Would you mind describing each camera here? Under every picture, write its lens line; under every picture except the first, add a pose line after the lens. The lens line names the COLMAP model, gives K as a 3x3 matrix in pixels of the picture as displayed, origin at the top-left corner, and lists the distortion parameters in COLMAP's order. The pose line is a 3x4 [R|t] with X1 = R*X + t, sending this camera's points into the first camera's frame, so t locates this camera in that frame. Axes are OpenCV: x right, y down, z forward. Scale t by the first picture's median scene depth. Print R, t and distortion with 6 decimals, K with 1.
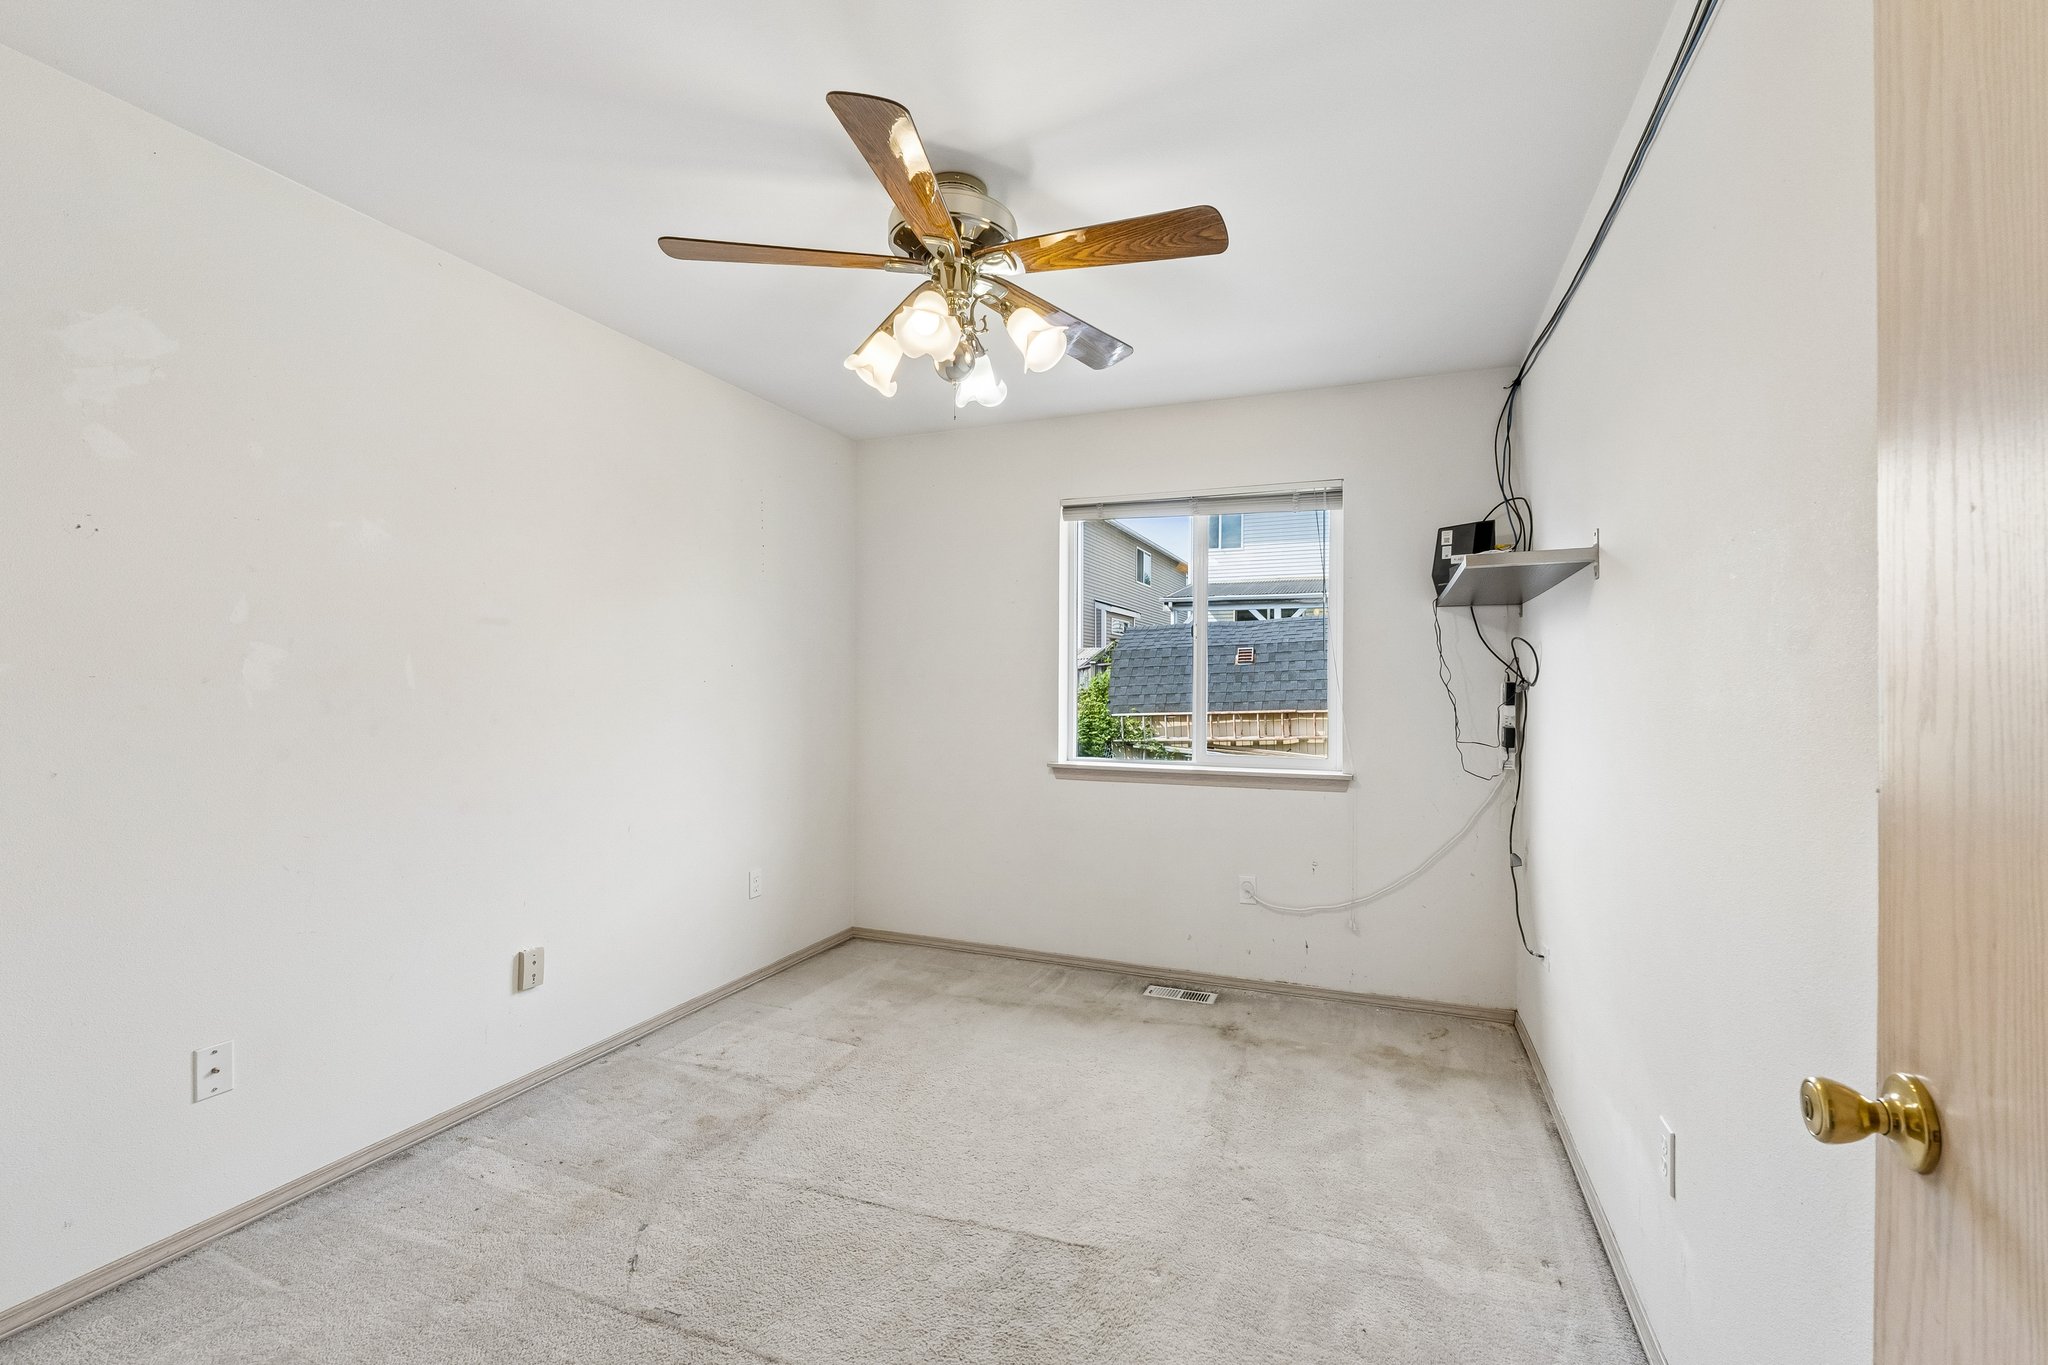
lens RADIAL K [[859.1, 0, 1038.7], [0, 859.1, 689.1], [0, 0, 1]] dist [-0.003827, 0.000696]
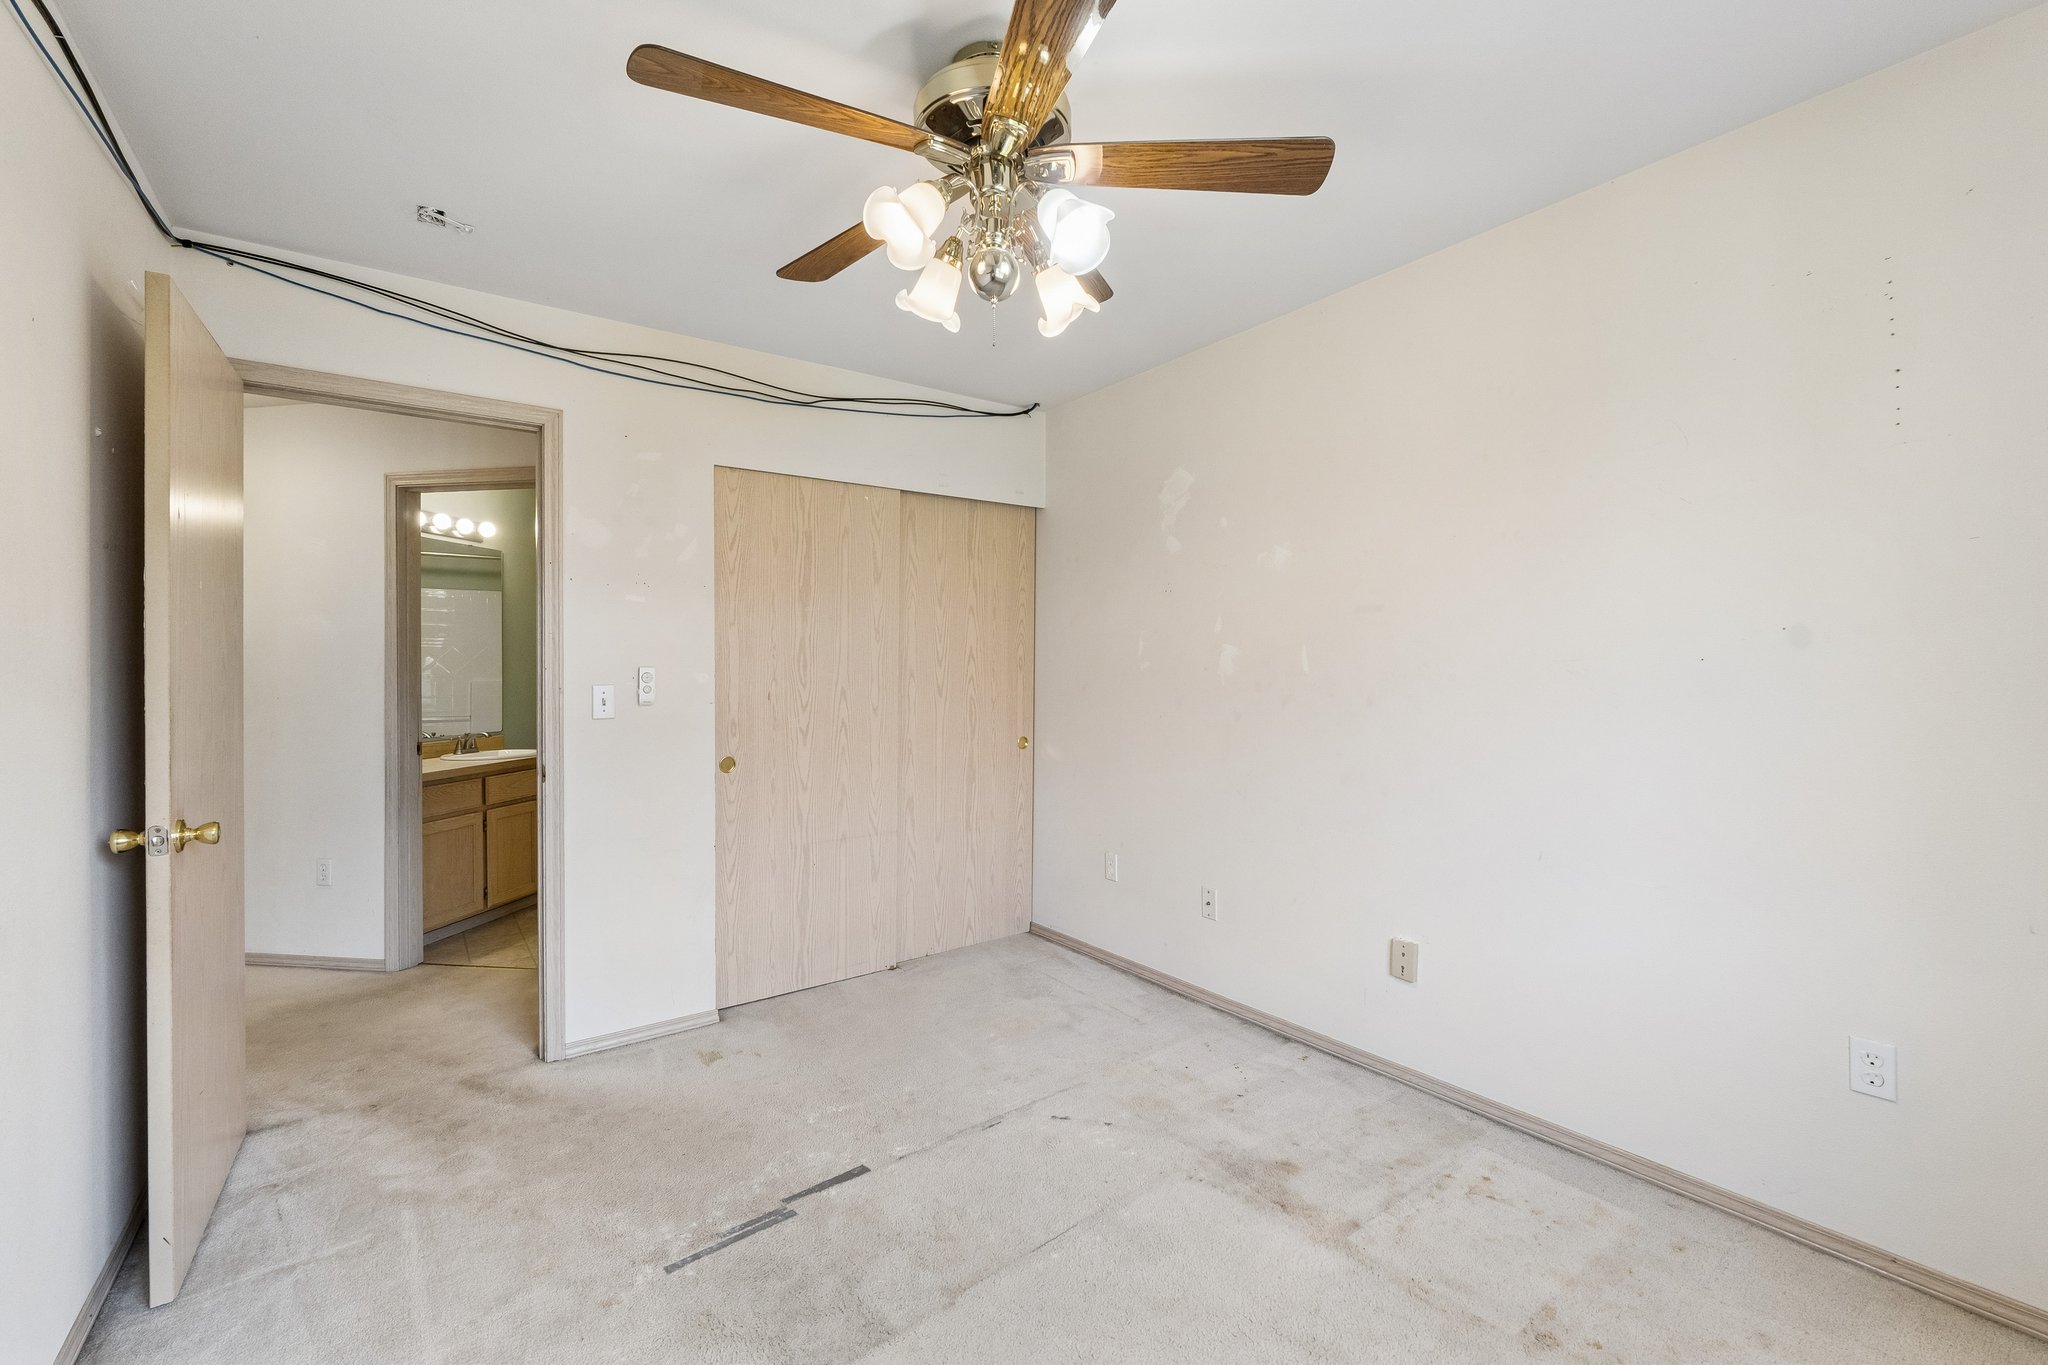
lens RADIAL K [[859.1, 0, 1045.4], [0, 859.1, 676.2], [0, 0, 1]] dist [-0.003827, 0.000696]
pose [[-0.524434, 0.003781, -0.851443, 0.504305], [0.004351, 0.999989, 0.001761, -0.000247], [0.851440, -0.002781, -0.524444, 1.302040]]
